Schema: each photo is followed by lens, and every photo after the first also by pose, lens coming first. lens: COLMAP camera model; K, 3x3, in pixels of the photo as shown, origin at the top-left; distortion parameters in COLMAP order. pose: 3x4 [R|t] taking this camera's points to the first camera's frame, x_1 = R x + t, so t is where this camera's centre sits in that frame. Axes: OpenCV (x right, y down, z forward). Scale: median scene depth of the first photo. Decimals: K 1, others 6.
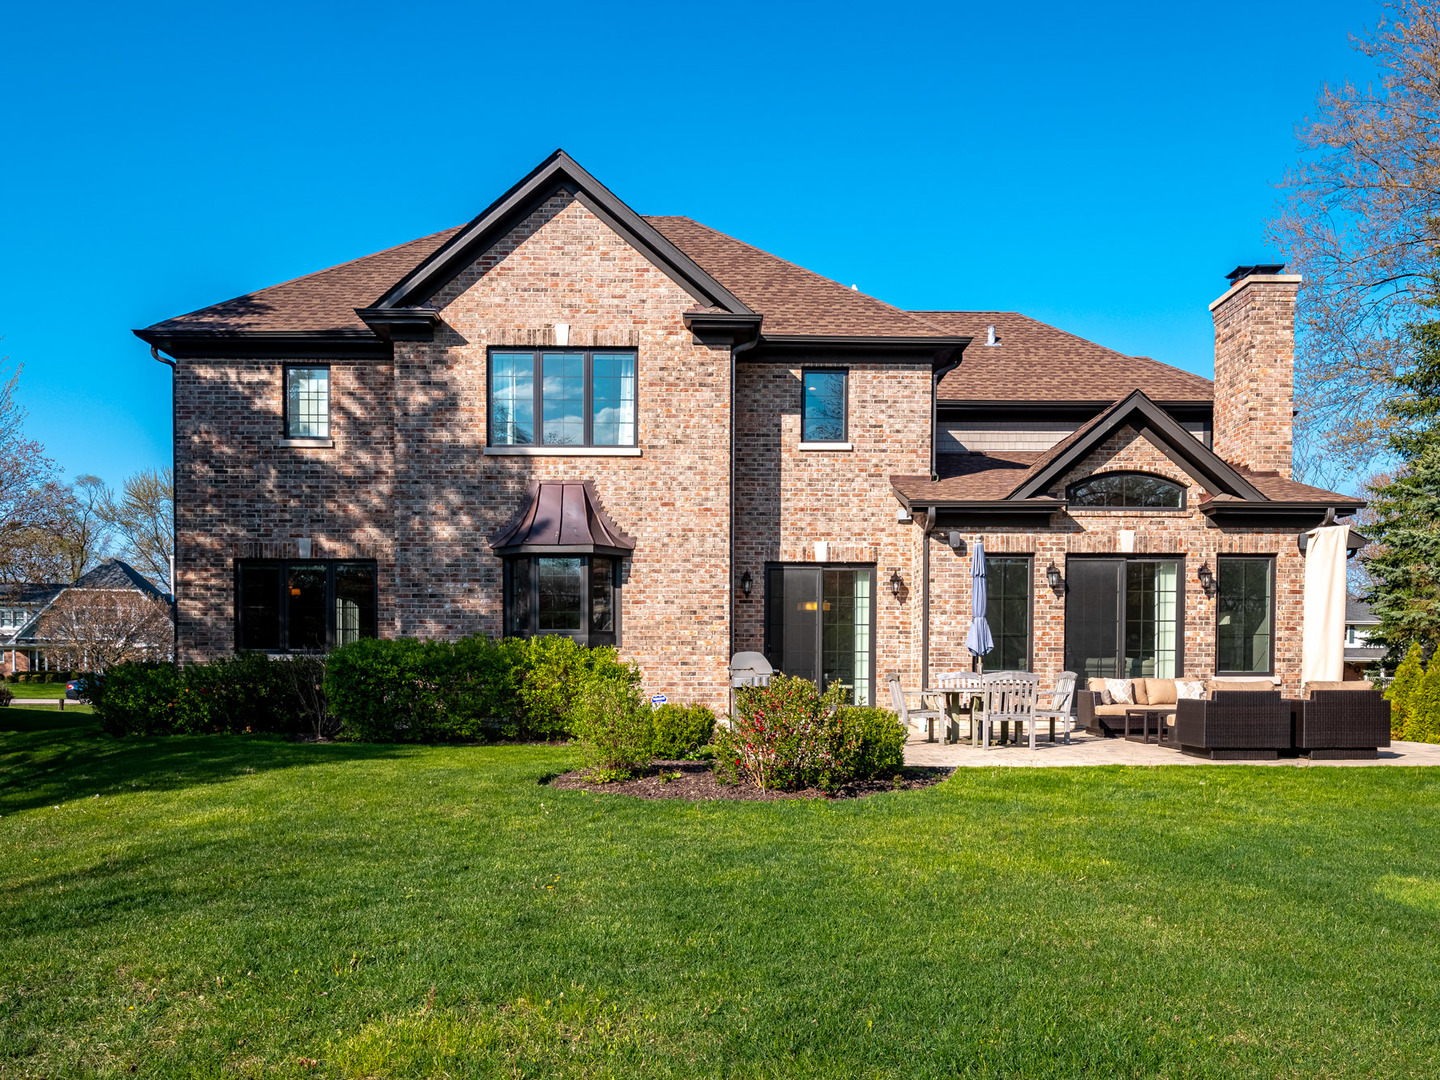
lens RADIAL K [[1057.8, 0, 718.9], [0, 1057.8, 701.5], [0, 0, 1]] dist [-0.004275, 0.008663]
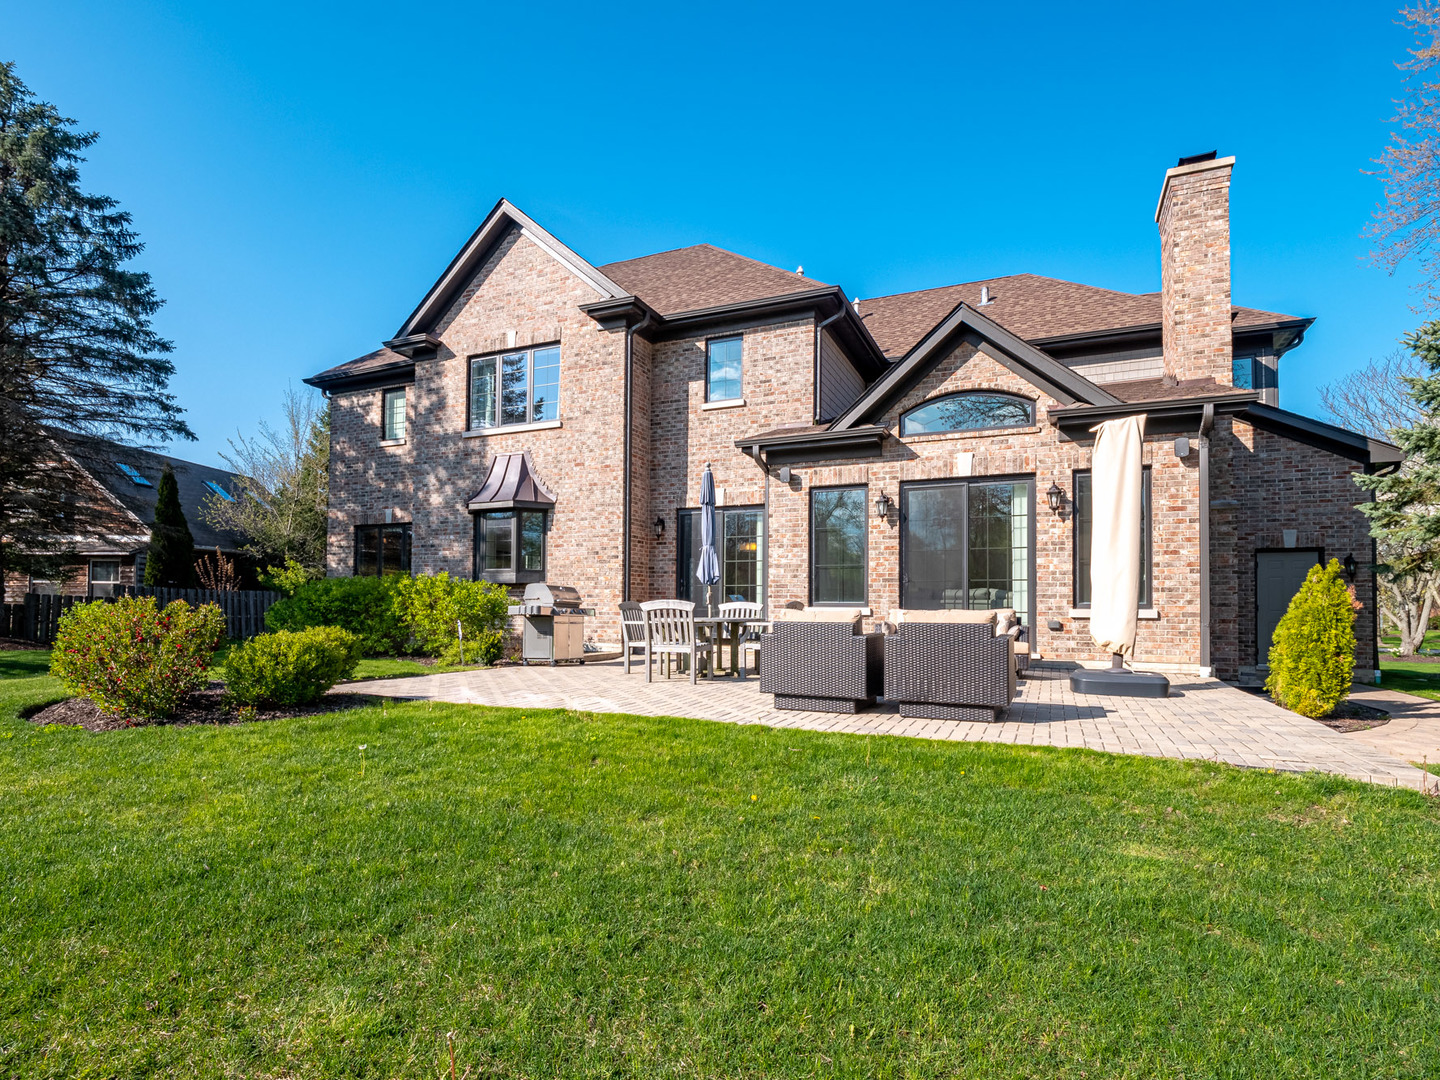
lens RADIAL K [[717.6, 0, 723.2], [0, 717.6, 590.0], [0, 0, 1]] dist [0.000656, -0.009062]
pose [[0.912973, -0.006101, -0.407974, 0.436246], [-0.016079, 0.998574, -0.050913, -0.004078], [0.407703, 0.053042, 0.911573, 0.327926]]
